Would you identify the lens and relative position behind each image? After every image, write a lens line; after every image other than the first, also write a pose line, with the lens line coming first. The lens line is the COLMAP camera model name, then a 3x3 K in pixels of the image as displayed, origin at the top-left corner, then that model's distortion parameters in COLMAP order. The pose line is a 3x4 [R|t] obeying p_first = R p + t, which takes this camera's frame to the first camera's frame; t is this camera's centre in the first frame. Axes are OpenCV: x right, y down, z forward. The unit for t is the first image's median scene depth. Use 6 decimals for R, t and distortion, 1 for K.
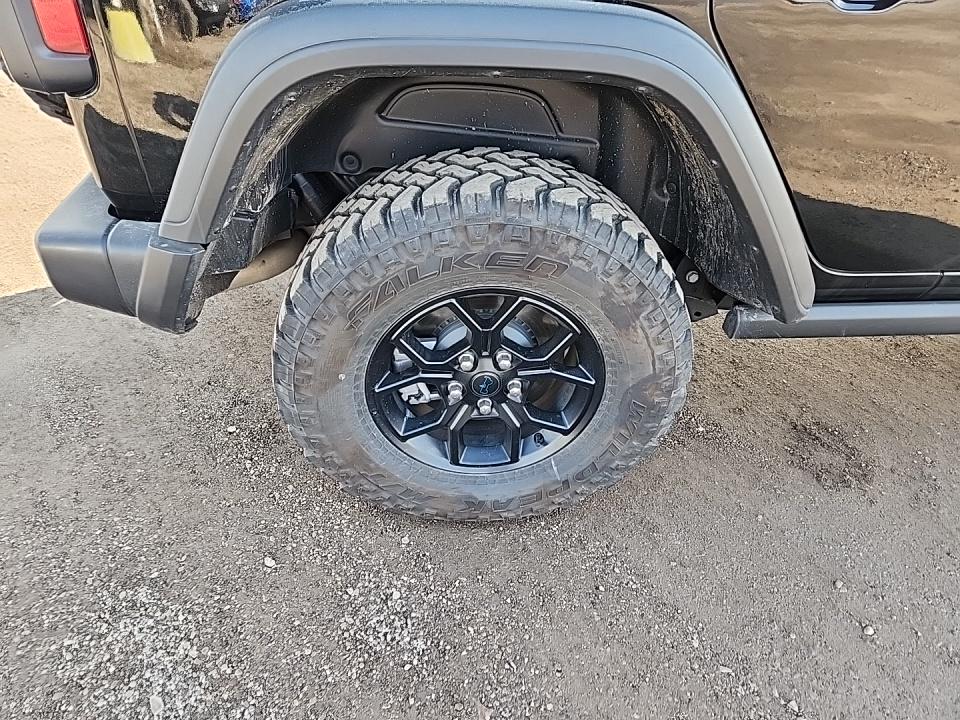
lens RADIAL K [[653.0, 0, 481.0], [0, 653.0, 360.9], [0, 0, 1]] dist [0.037557, -0.028822]
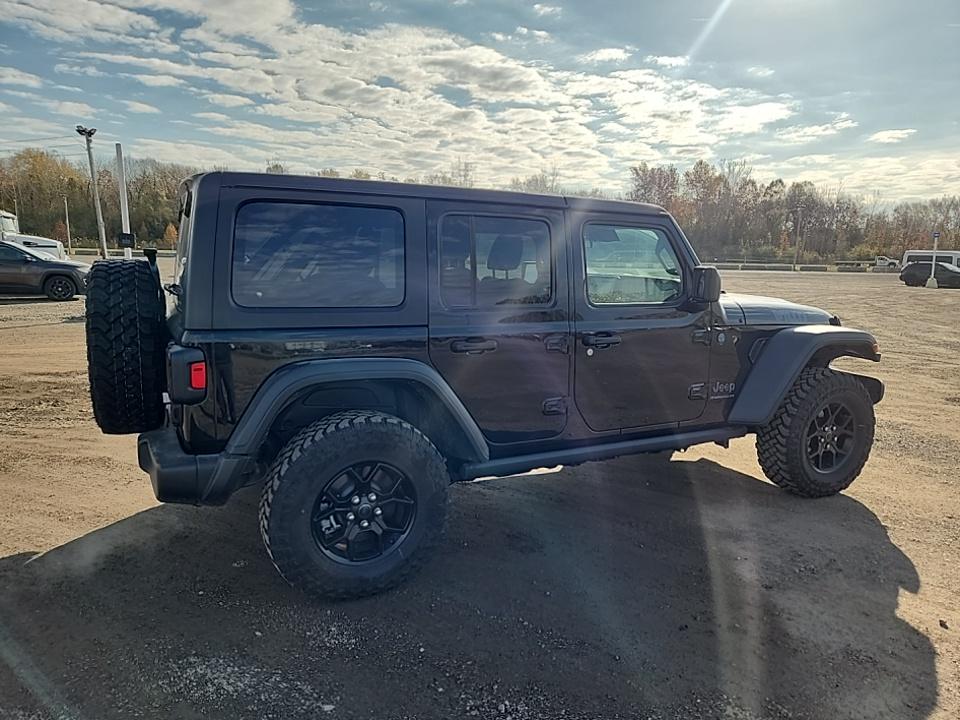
lens RADIAL K [[653.0, 0, 480.4], [0, 653.0, 355.2], [0, 0, 1]] dist [0.037557, -0.028822]
pose [[0.923486, -0.060830, 0.378779, -0.444278], [0.228080, 0.880961, -0.414593, 0.586282], [-0.308470, 0.469263, 0.827429, -1.205302]]
